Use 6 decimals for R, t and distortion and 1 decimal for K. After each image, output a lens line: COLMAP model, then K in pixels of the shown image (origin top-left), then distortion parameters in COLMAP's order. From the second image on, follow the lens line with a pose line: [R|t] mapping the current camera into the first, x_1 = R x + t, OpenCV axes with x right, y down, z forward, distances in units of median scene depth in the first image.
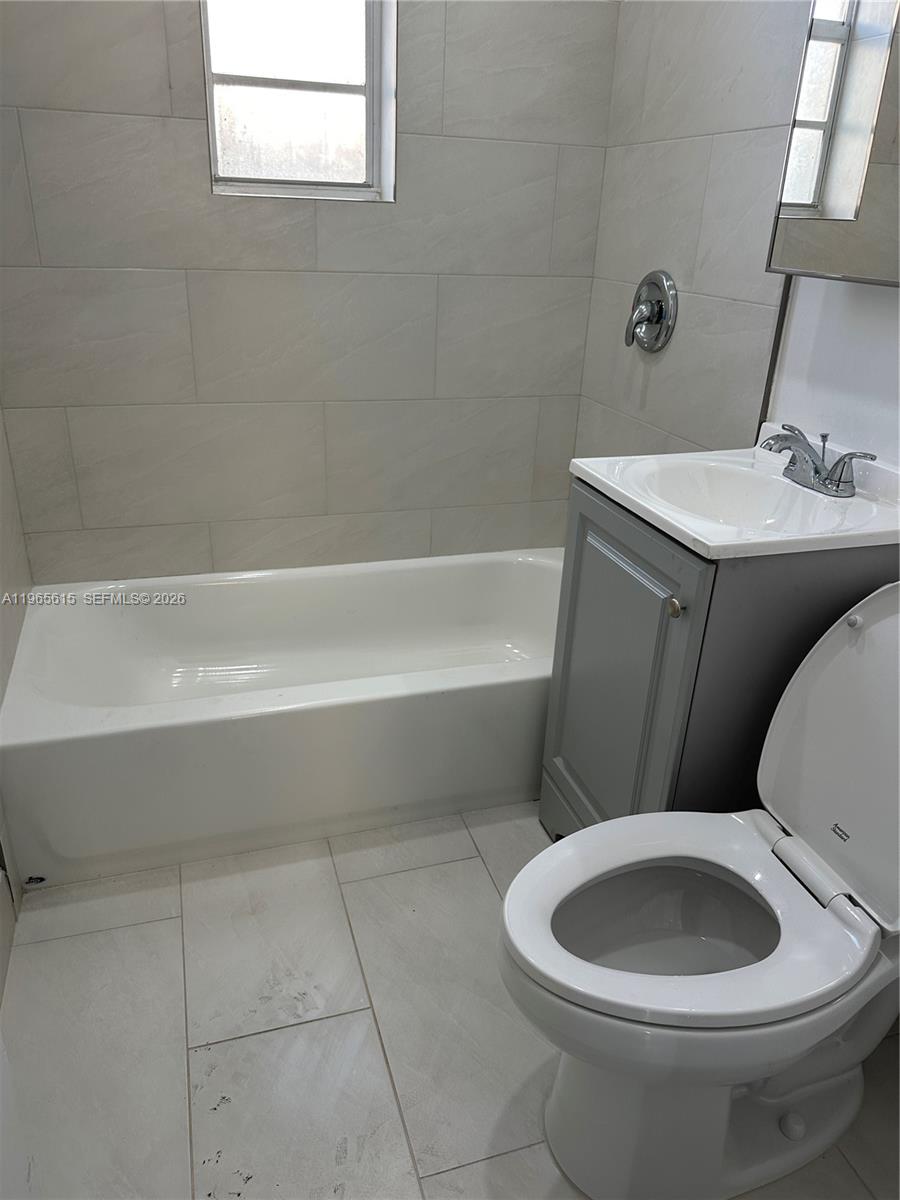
lens RADIAL K [[857.5, 0, 443.9], [0, 857.5, 599.8], [0, 0, 1]] dist [0.067402, -0.090027]
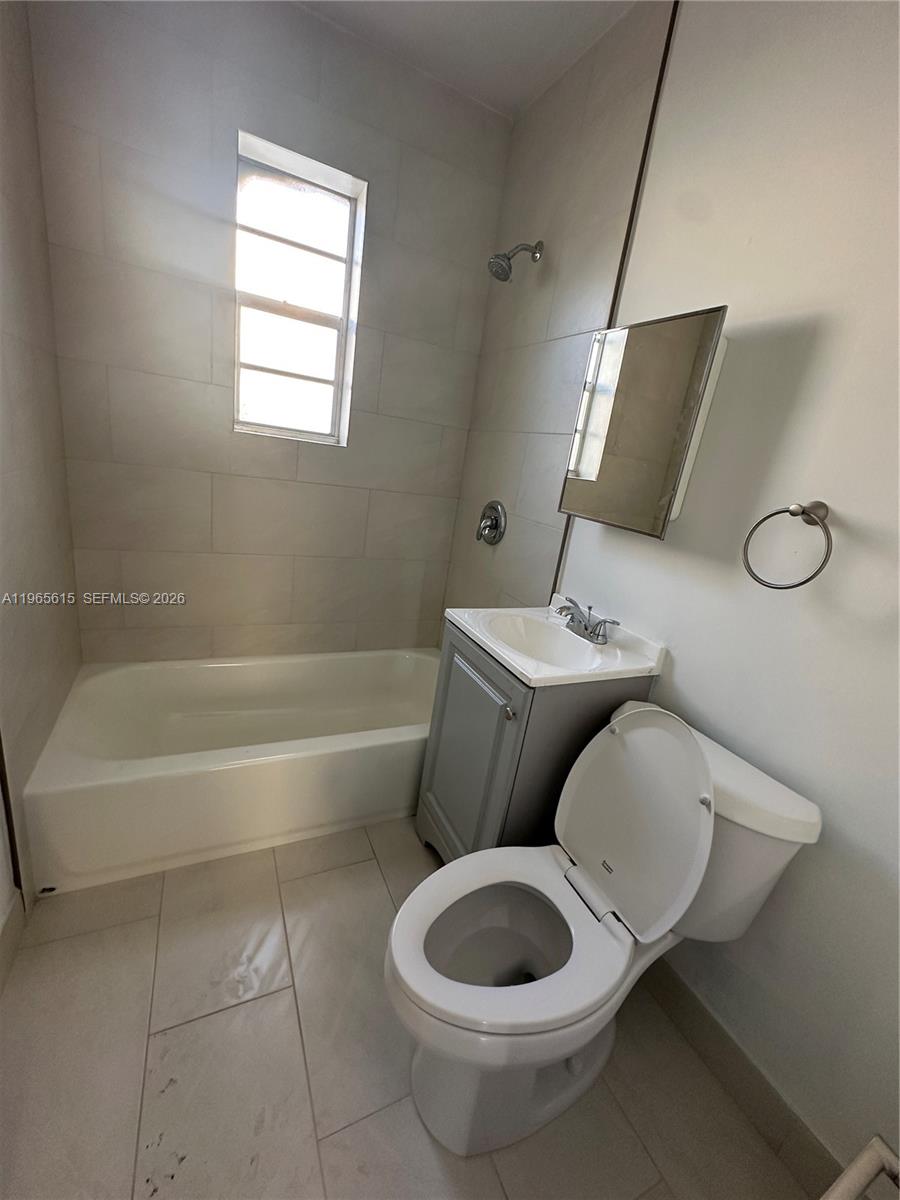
lens RADIAL K [[479.5, 0, 450.0], [0, 479.5, 600.0], [0, 0, 1]] dist [-0.001415, -0.000257]
pose [[0.983134, 0.059282, 0.173010, -0.003780], [-0.038203, 0.991706, -0.122720, -0.073986], [-0.178850, 0.114041, 0.977245, 0.108248]]
